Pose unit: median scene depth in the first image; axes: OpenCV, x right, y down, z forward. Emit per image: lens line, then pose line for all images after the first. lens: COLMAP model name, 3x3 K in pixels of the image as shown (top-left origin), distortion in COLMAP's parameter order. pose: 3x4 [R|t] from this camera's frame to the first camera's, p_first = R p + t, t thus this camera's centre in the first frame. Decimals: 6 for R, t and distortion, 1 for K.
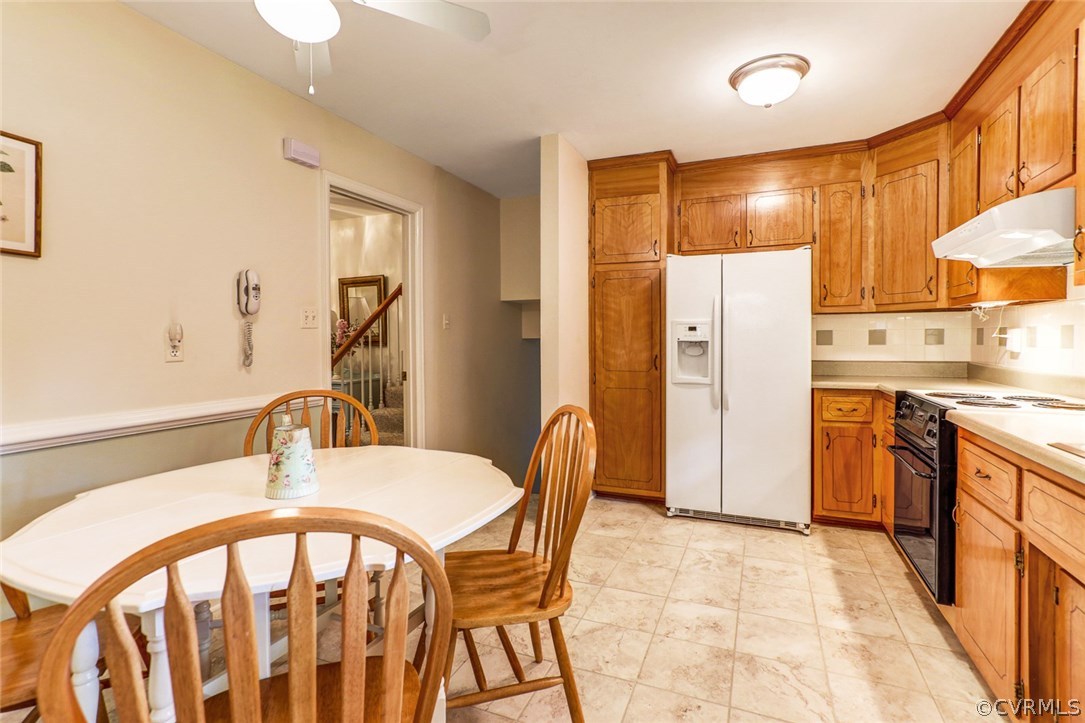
lens RADIAL K [[499.7, 0, 559.6], [0, 499.7, 342.7], [0, 0, 1]] dist [0.003099, 0.000842]
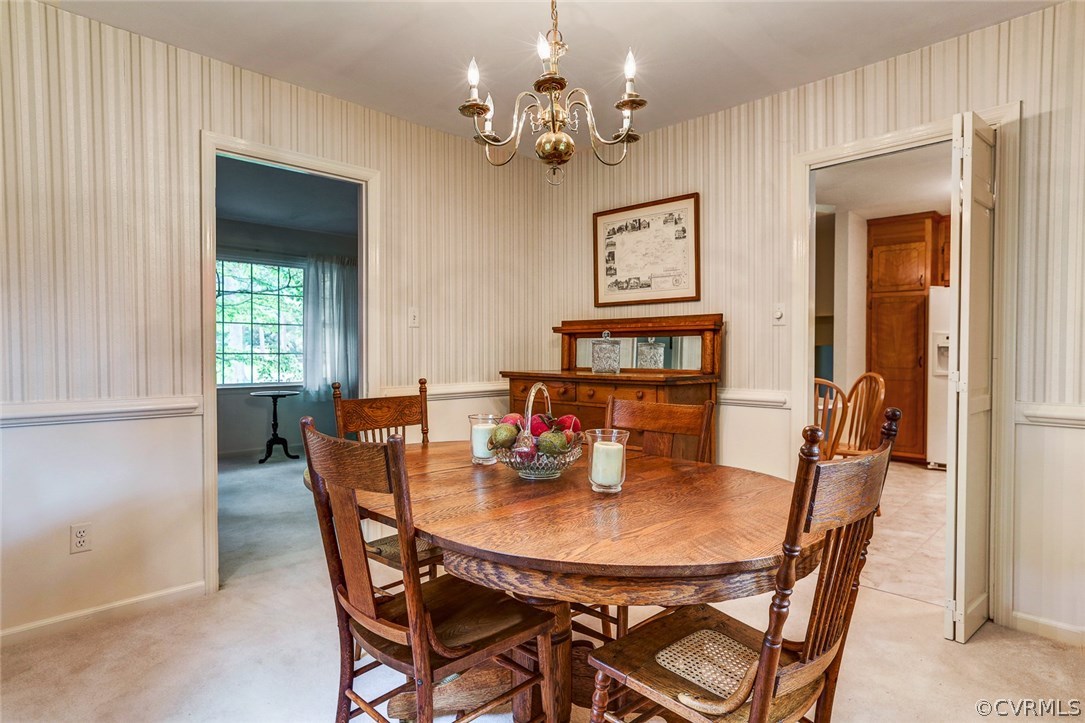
lens RADIAL K [[617.7, 0, 543.0], [0, 617.7, 359.8], [0, 0, 1]] dist [0.008695, 0.001390]
pose [[0.930670, 0.011396, -0.365682, -0.155889], [-0.009341, 0.999929, 0.007386, 0.029788], [0.365740, -0.003458, 0.930711, -0.997873]]
